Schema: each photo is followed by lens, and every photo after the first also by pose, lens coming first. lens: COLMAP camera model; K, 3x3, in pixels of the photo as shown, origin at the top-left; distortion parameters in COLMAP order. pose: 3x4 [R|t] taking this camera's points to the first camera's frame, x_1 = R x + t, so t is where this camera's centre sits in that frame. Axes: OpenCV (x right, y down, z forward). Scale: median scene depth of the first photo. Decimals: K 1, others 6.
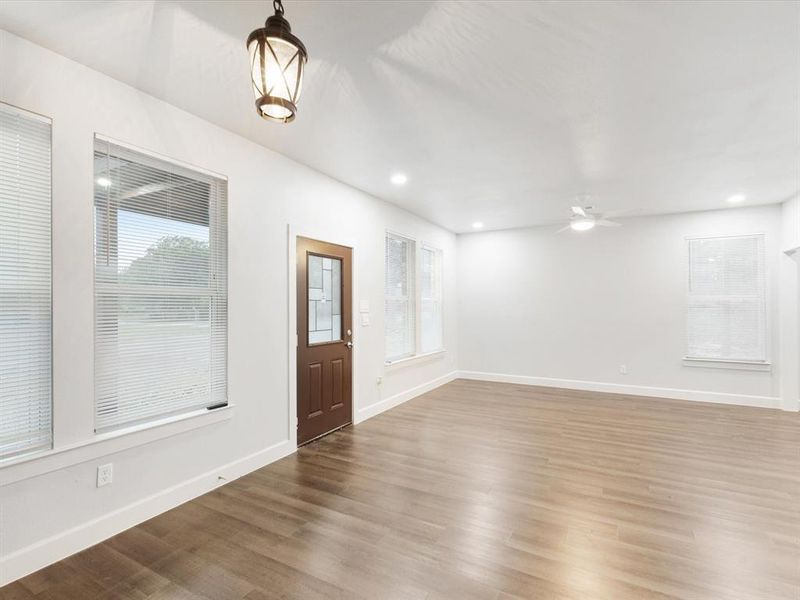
lens RADIAL K [[396.4, 0, 400.0], [0, 396.4, 300.0], [0, 0, 1]] dist [-0.000229, 0.000241]
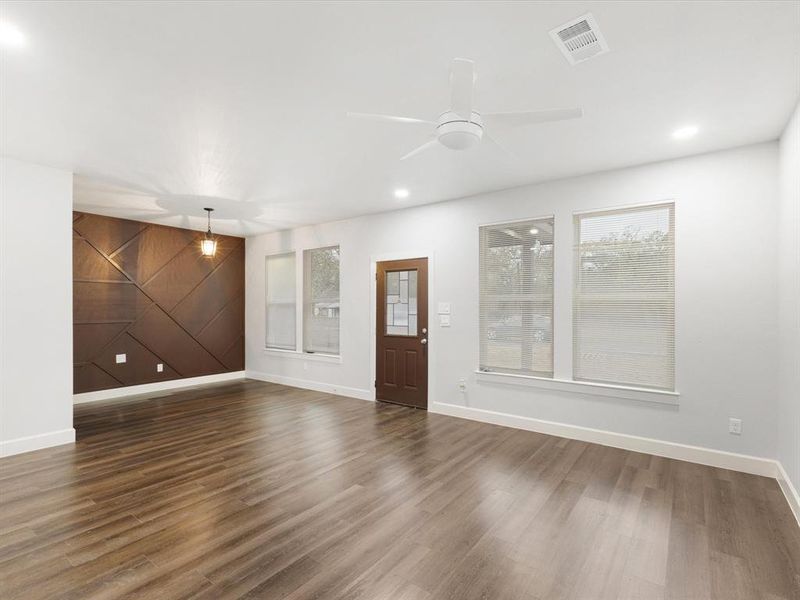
lens RADIAL K [[396.4, 0, 400.0], [0, 396.4, 300.0], [0, 0, 1]] dist [-0.000229, 0.000241]
pose [[-0.133166, -0.011302, -0.991029, 1.105336], [0.013973, 0.999814, -0.013280, 0.006505], [0.990995, -0.015616, -0.132983, 1.151954]]
